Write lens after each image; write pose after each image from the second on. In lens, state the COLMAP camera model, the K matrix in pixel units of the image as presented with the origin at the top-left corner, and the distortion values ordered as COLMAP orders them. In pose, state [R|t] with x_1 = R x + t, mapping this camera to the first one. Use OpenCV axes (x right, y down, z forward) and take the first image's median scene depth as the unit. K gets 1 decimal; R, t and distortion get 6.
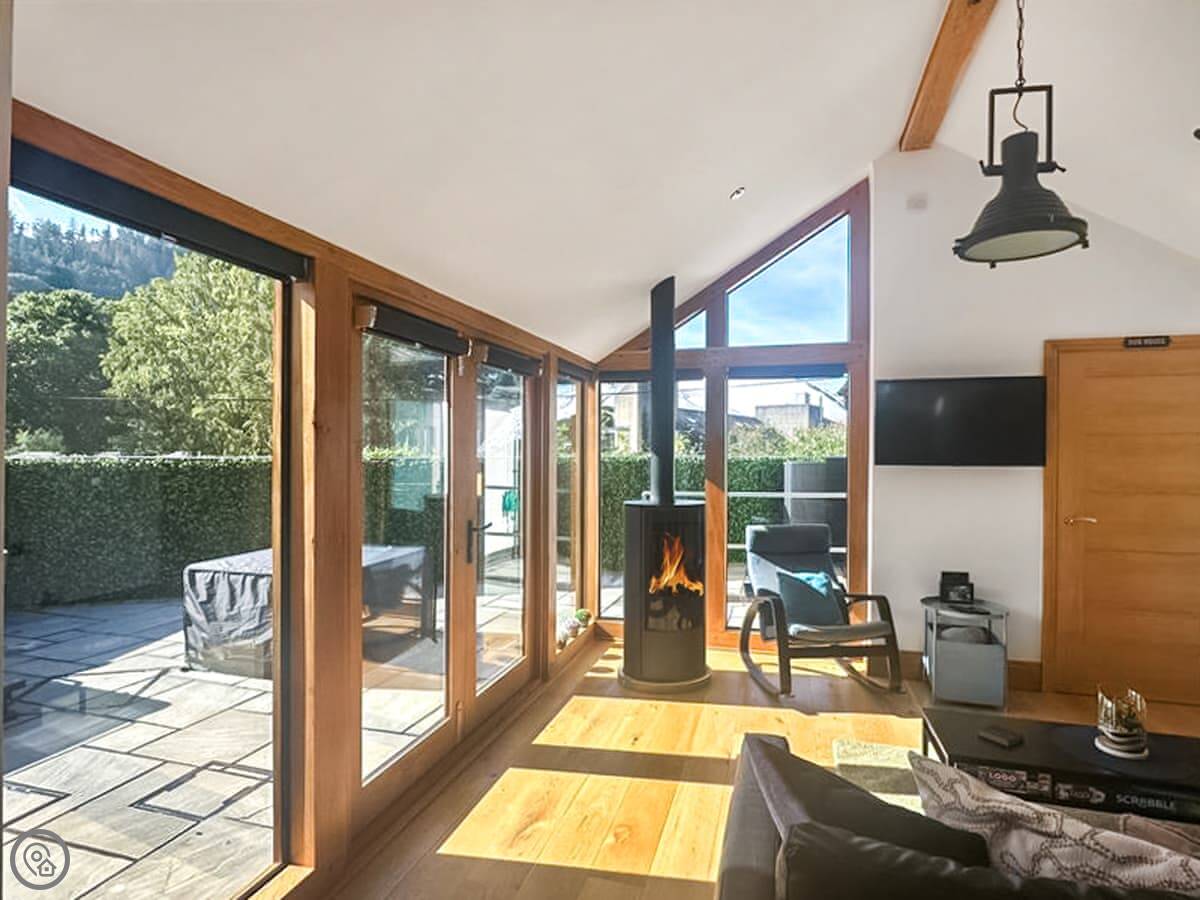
lens RADIAL K [[632.1, 0, 597.6], [0, 632.1, 452.7], [0, 0, 1]] dist [0.004816, -0.000108]
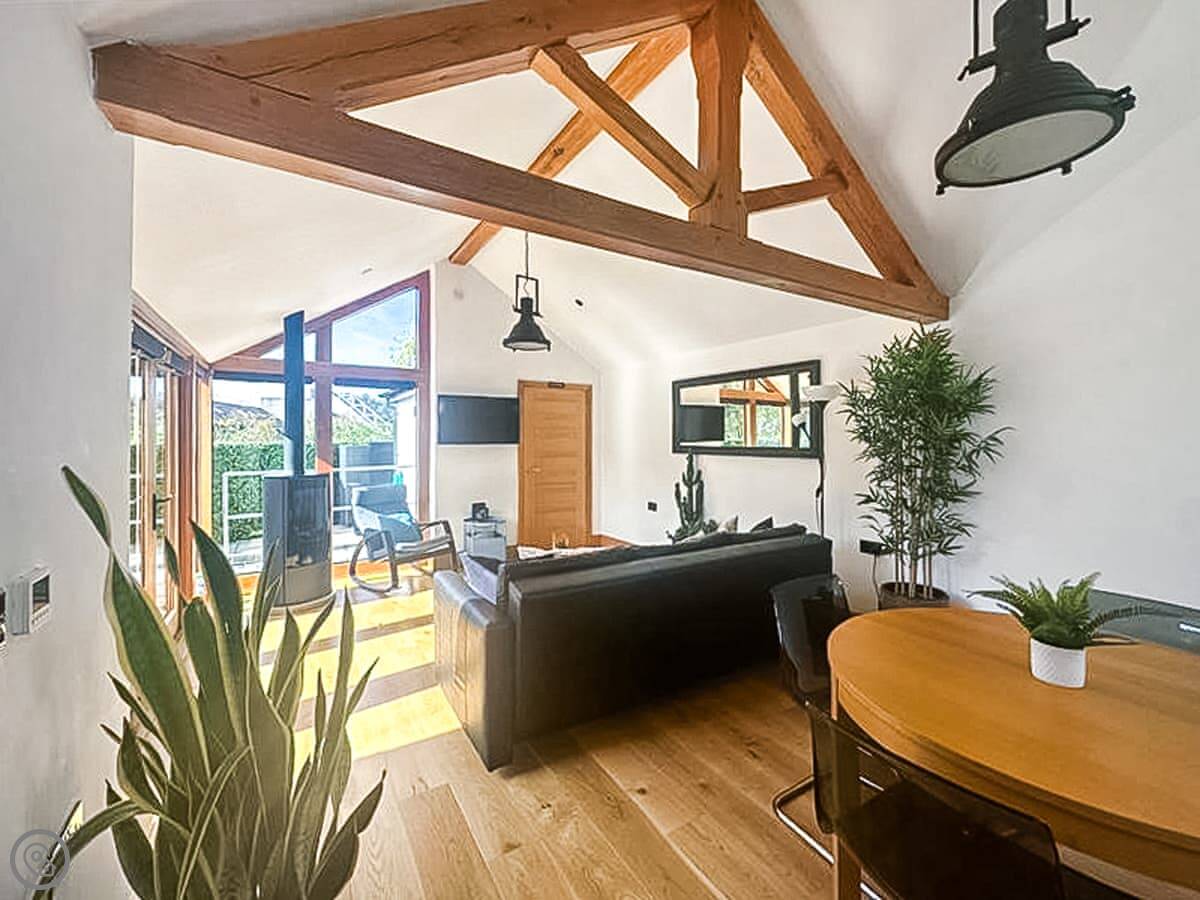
lens RADIAL K [[499.0, 0, 597.5], [0, 499.0, 435.2], [0, 0, 1]] dist [0.002421, 0.000031]
pose [[0.669960, 0.000041, 0.742397, -0.266677], [0.006167, 0.999965, -0.005620, 0.004349], [-0.742371, 0.008344, 0.669937, -0.208701]]
